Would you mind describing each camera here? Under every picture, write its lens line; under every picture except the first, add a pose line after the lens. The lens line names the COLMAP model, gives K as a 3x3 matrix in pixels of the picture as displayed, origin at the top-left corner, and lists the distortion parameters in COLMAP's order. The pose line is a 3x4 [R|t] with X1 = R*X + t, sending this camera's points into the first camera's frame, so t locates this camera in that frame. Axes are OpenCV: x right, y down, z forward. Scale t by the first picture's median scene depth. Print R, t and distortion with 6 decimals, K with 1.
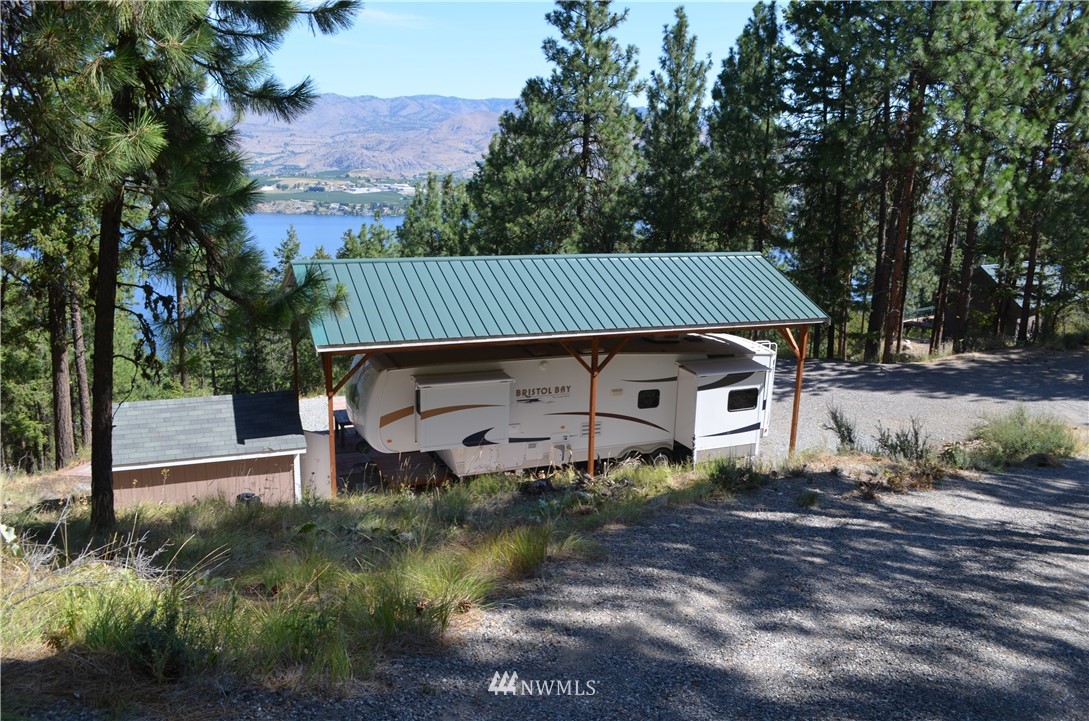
lens RADIAL K [[873.8, 0, 549.1], [0, 873.8, 379.0], [0, 0, 1]] dist [-0.078306, 0.010536]
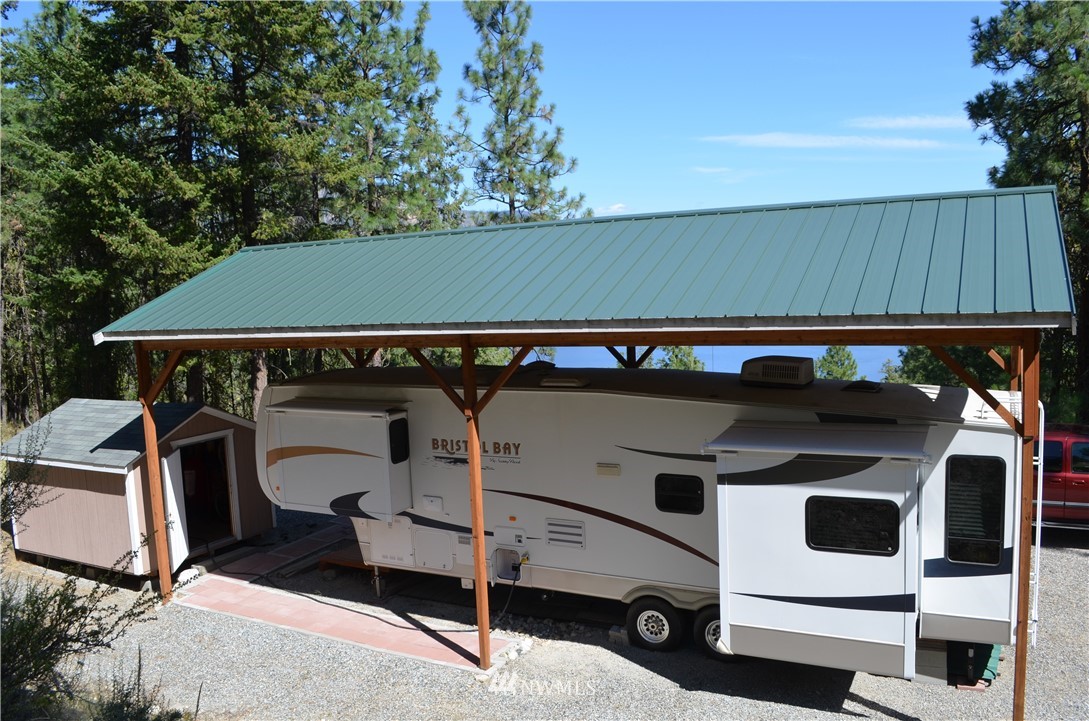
lens RADIAL K [[873.8, 0, 549.1], [0, 873.8, 379.0], [0, 0, 1]] dist [-0.078306, 0.010536]
pose [[0.625578, 0.027243, -0.779685, 0.451896], [-0.131228, 0.988825, -0.070740, 0.003787], [0.769045, 0.146570, 0.622163, 0.647976]]
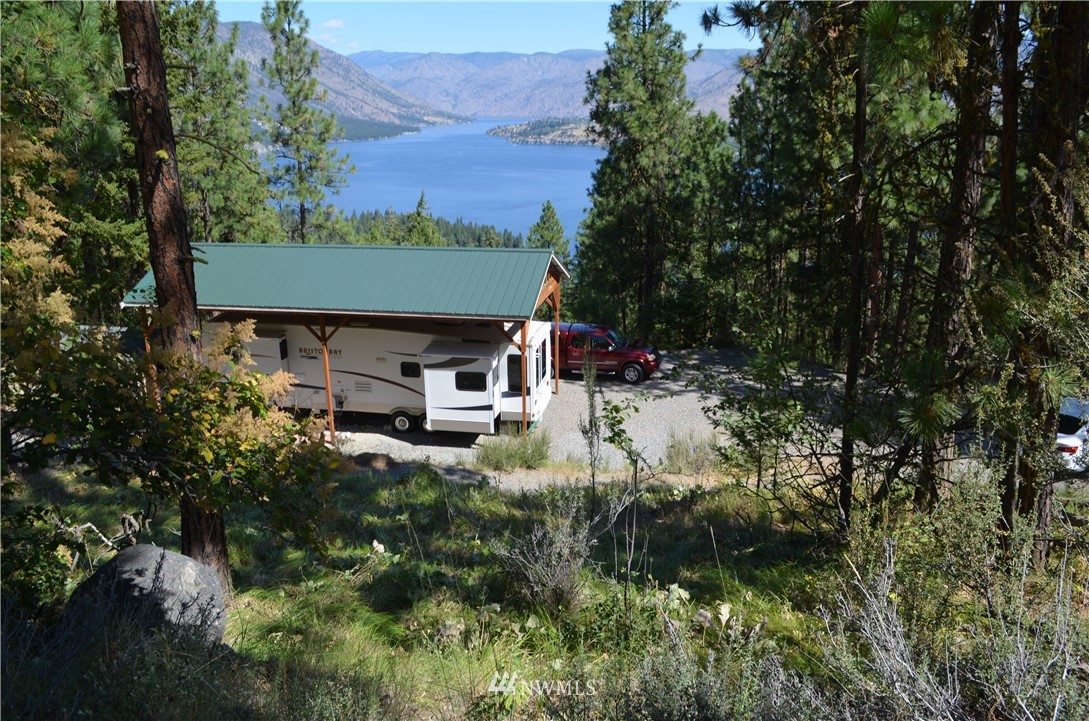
lens RADIAL K [[873.8, 0, 549.1], [0, 873.8, 379.0], [0, 0, 1]] dist [-0.078306, 0.010536]
pose [[0.819105, 0.140519, -0.556167, 0.954496], [-0.108201, 0.989977, 0.090768, -0.095362], [0.563347, -0.014171, 0.826099, 0.122259]]
